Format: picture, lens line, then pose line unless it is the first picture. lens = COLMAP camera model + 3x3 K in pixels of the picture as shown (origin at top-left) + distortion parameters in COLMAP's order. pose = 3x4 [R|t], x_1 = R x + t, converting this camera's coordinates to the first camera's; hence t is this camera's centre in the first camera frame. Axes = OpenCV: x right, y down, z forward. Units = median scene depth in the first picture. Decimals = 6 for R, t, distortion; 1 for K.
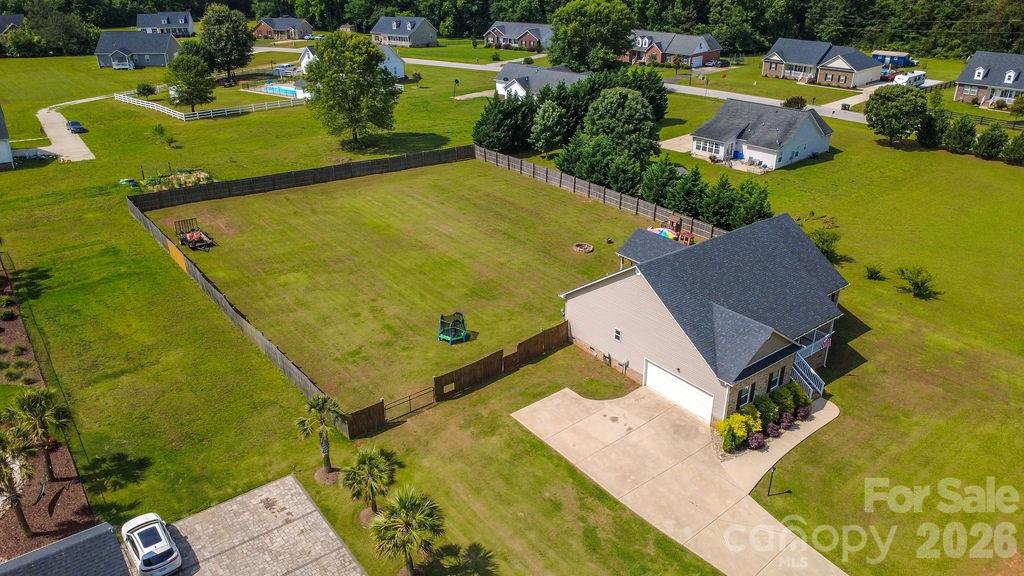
lens RADIAL K [[738.1, 0, 512.2], [0, 738.1, 305.1], [0, 0, 1]] dist [0.000727, -0.001086]
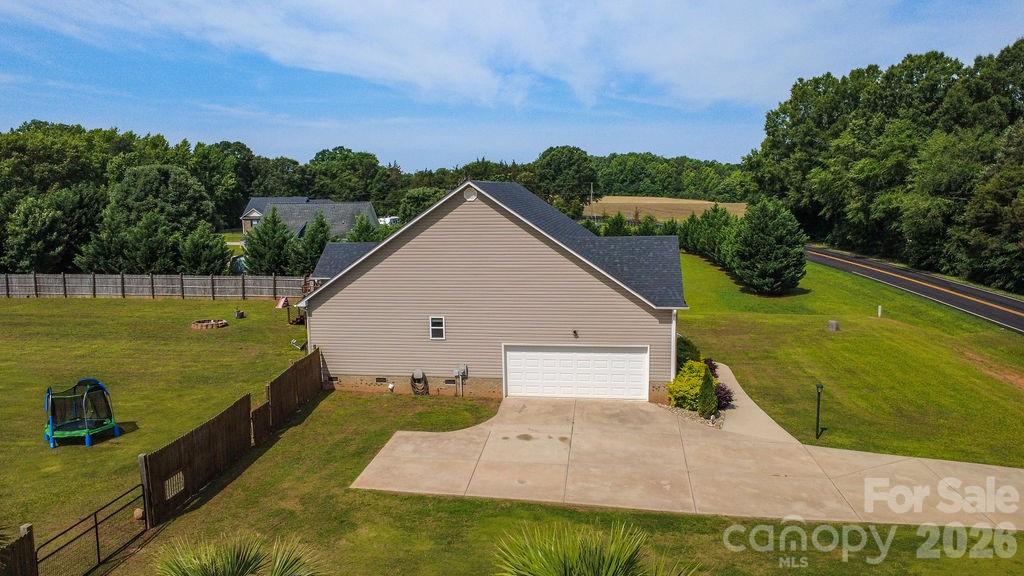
lens RADIAL K [[738.1, 0, 512.2], [0, 738.1, 305.1], [0, 0, 1]] dist [0.000727, -0.001086]
pose [[0.716282, -0.111437, 0.688856, -0.220060], [0.319767, 0.929837, -0.182077, 0.153160], [-0.620233, 0.350692, 0.701659, 0.568201]]
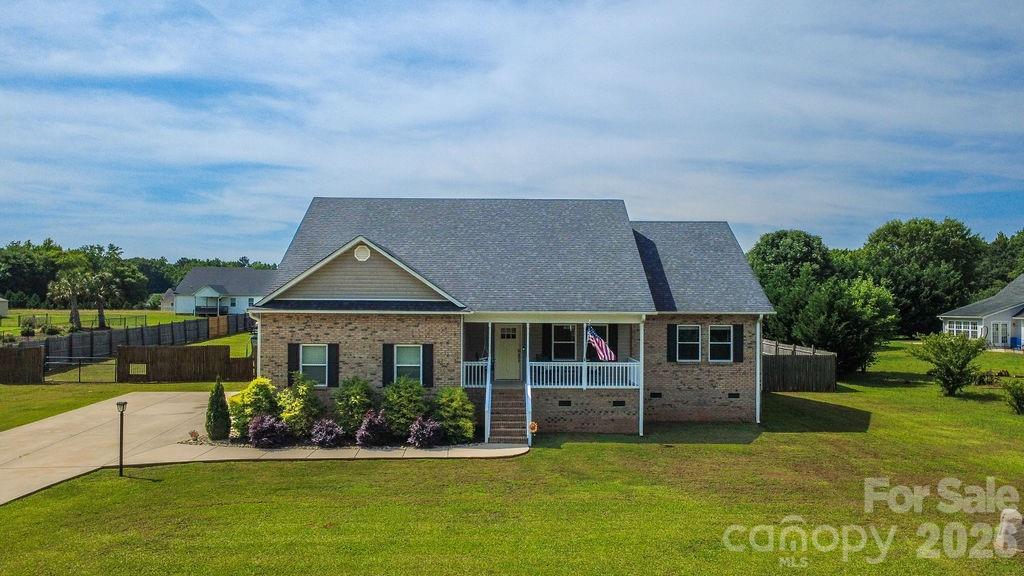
lens RADIAL K [[751.0, 0, 512.0], [0, 751.0, 288.0], [0, 0, 1]] dist [0.001756, -0.000484]
pose [[0.793220, -0.002654, -0.608930, 0.705355], [-0.275917, 0.889878, -0.363301, 0.214593], [0.542837, 0.456191, 0.705136, 0.618669]]
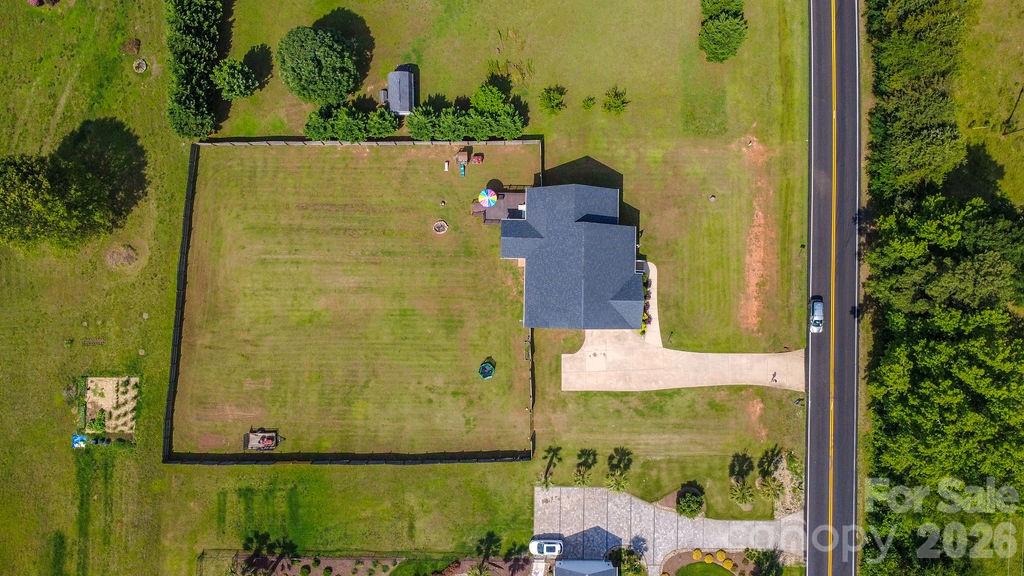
lens RADIAL K [[738.1, 0, 512.2], [0, 738.1, 305.1], [0, 0, 1]] dist [0.000727, -0.001086]
pose [[0.625175, -0.780429, 0.009315, 0.077294], [0.345213, 0.287203, 0.893500, -1.814807], [-0.699989, -0.555378, 0.448966, 0.270502]]
